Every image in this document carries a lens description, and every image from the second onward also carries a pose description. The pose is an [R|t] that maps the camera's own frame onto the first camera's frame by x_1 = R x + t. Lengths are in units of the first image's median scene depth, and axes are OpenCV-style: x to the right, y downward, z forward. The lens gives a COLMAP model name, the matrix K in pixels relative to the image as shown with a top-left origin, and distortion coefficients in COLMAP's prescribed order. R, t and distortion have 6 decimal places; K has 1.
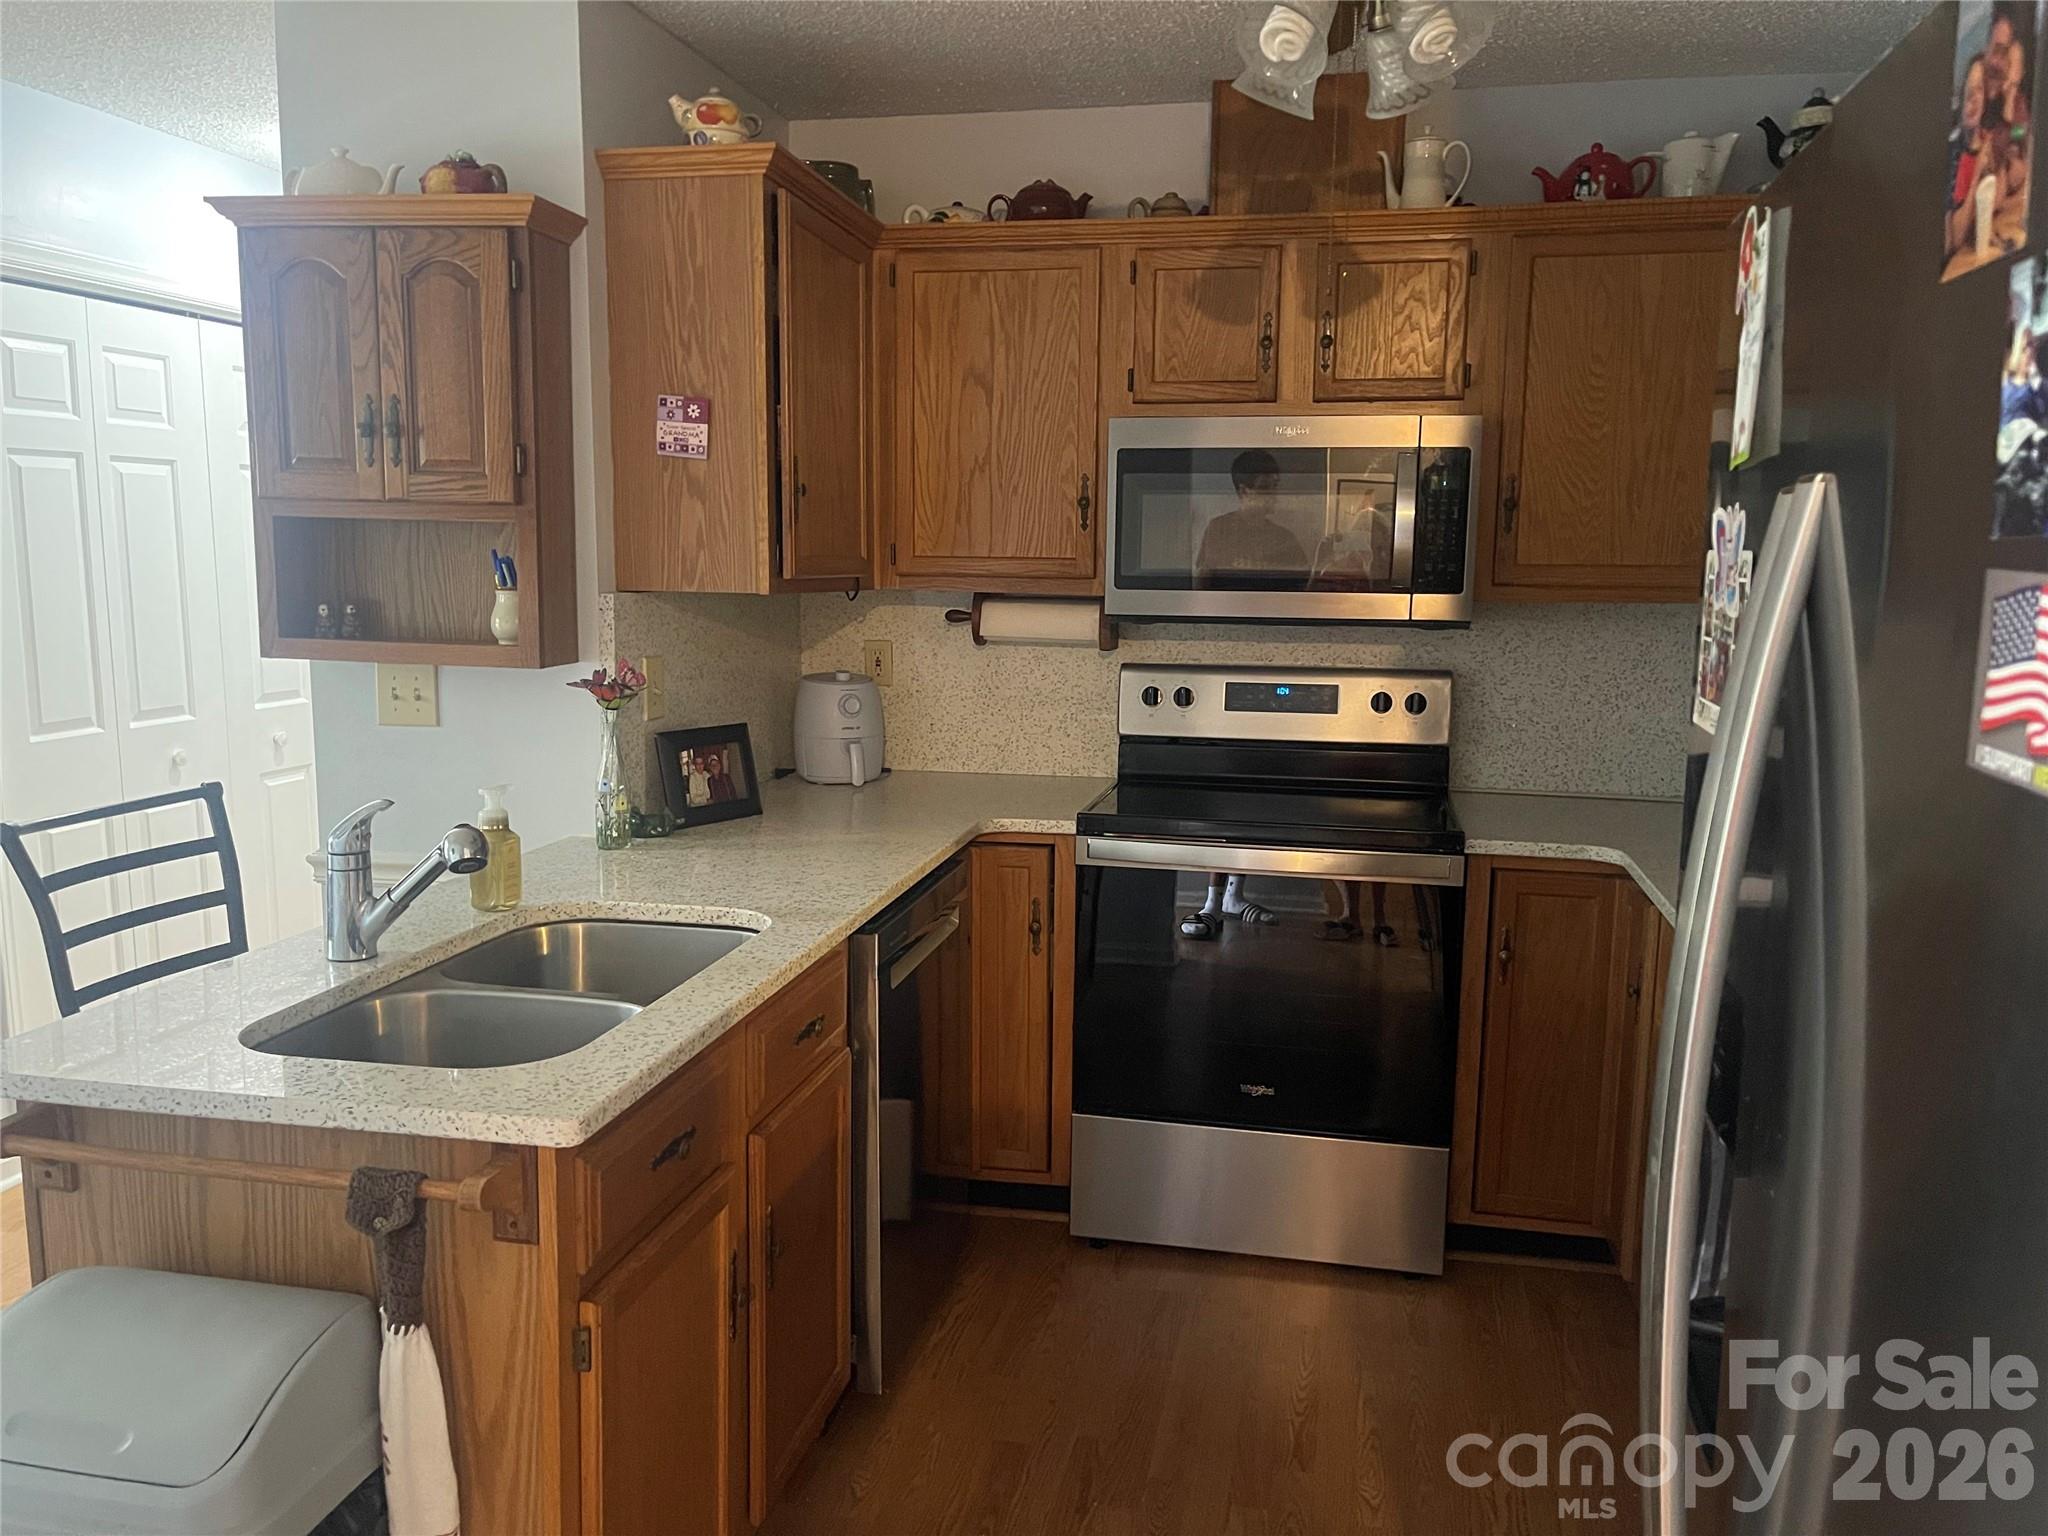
lens RADIAL K [[1546.8, 0, 1037.1], [0, 1546.8, 765.2], [0, 0, 1]] dist [0.059258, -0.069844]
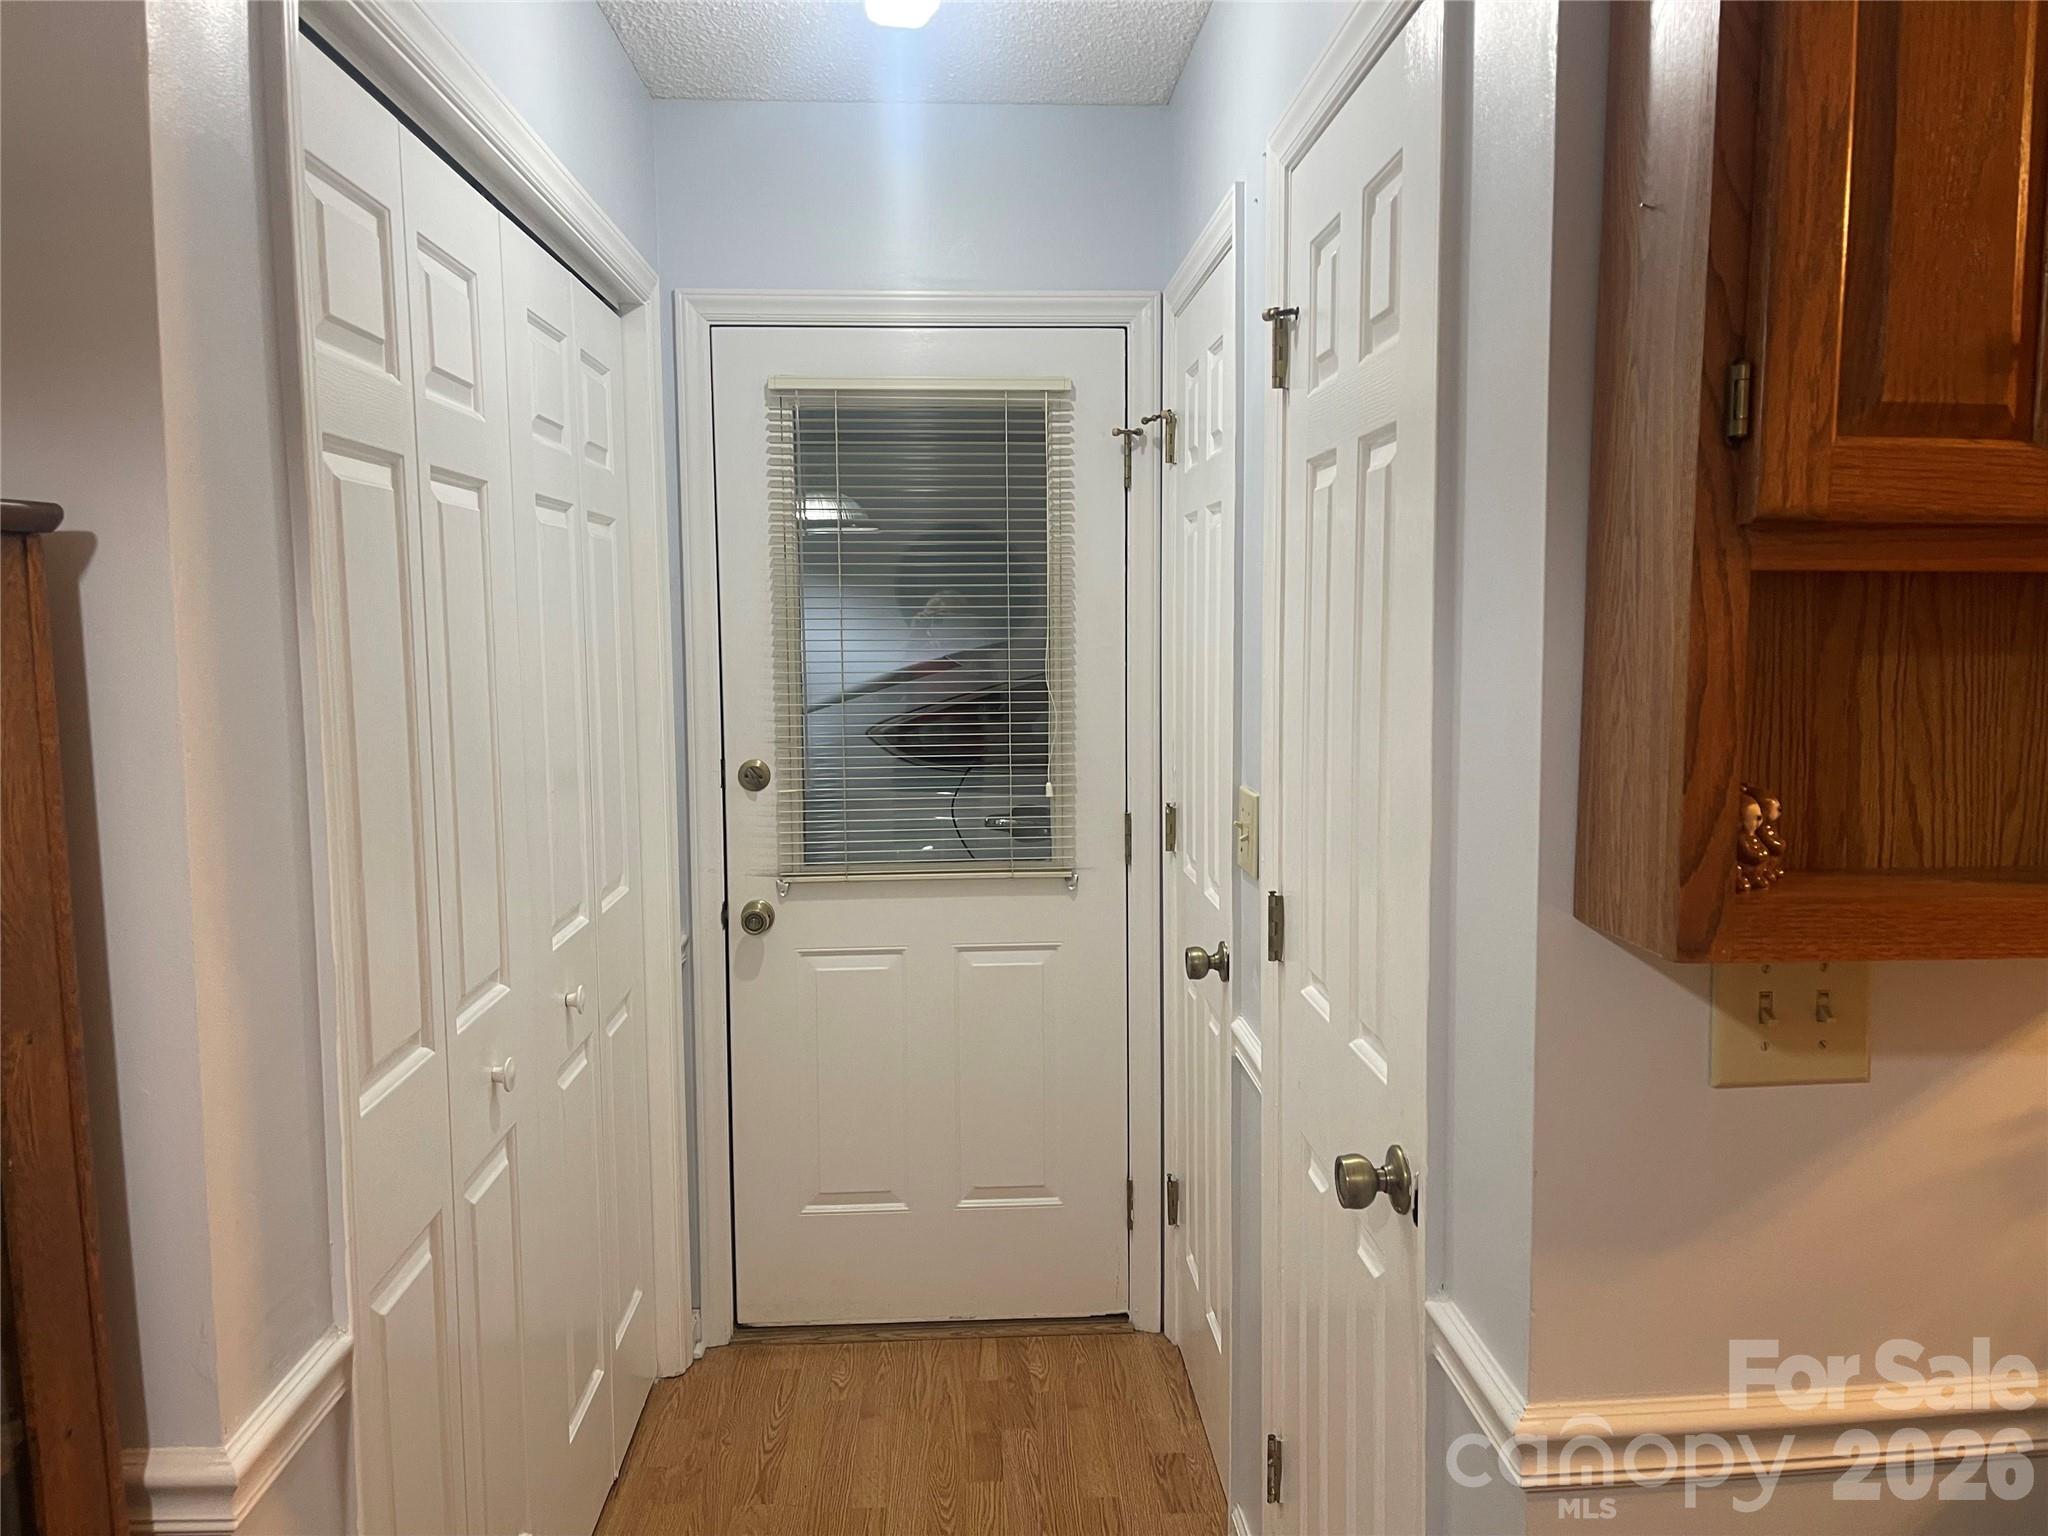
lens RADIAL K [[1546.8, 0, 1037.1], [0, 1546.8, 765.2], [0, 0, 1]] dist [0.059258, -0.069844]
pose [[0.969059, -0.043442, 0.242975, -0.753771], [0.053752, 0.997906, -0.035964, -0.113800], [-0.240904, 0.047911, 0.969366, 0.713611]]
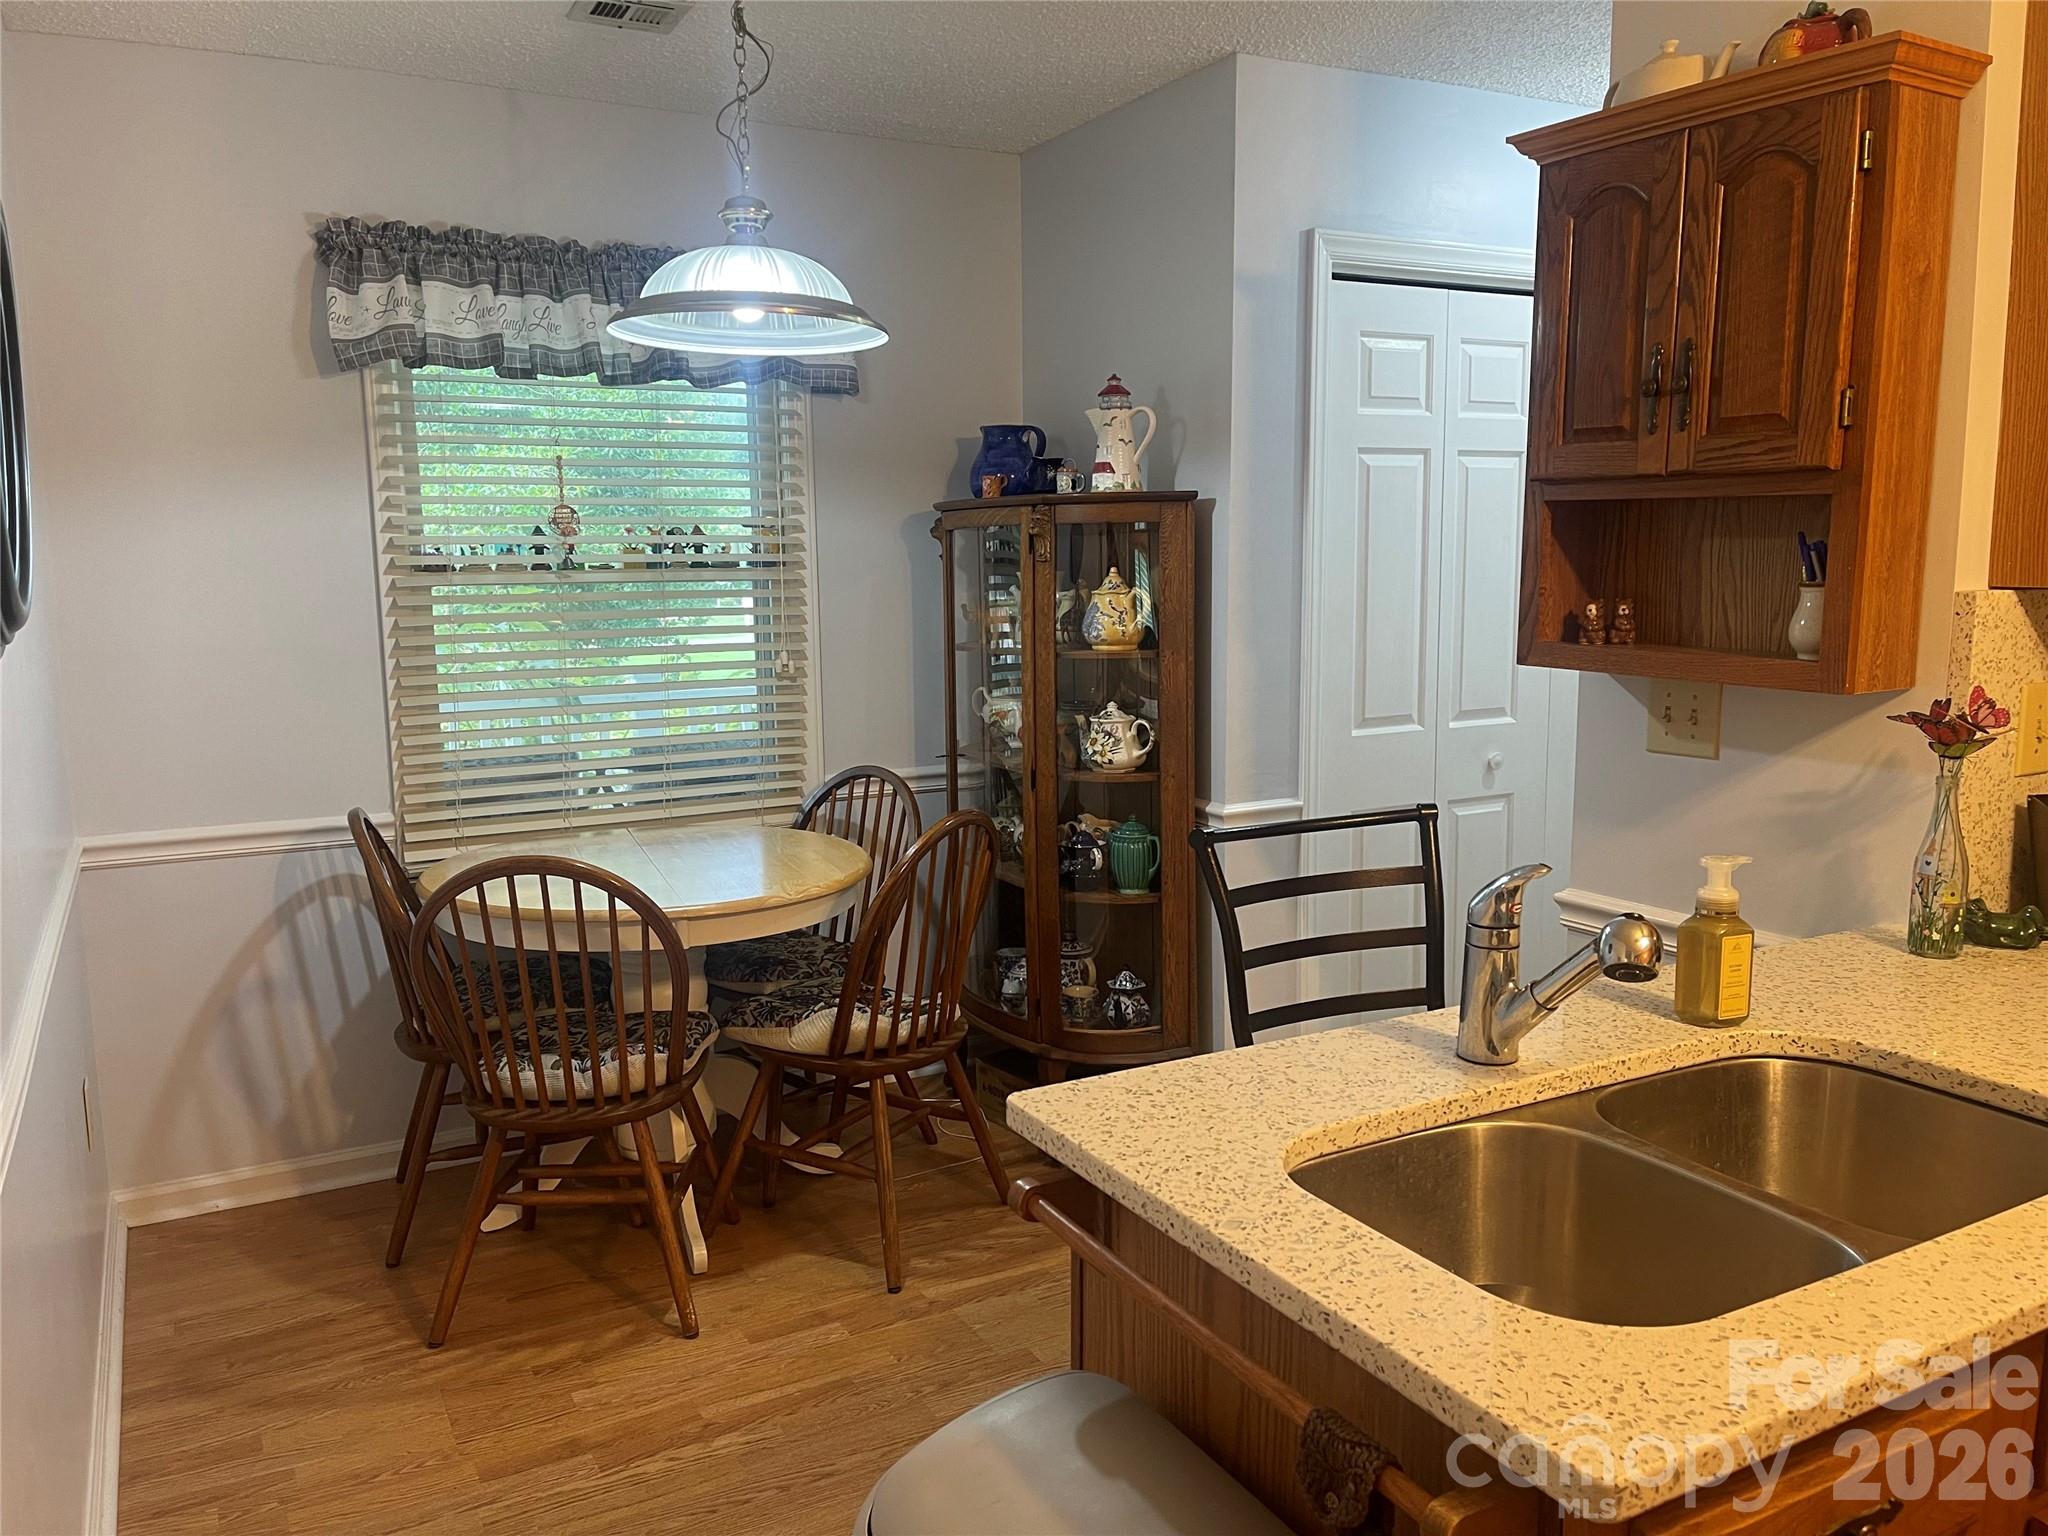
lens RADIAL K [[1547.2, 0, 1024.0], [0, 1547.2, 768.0], [0, 0, 1]] dist [0.073046, -0.094614]
pose [[0.641947, 0.092074, -0.761201, -0.005262], [-0.089443, 0.994978, 0.044922, -0.026939], [0.761514, 0.039247, 0.646959, 0.239022]]
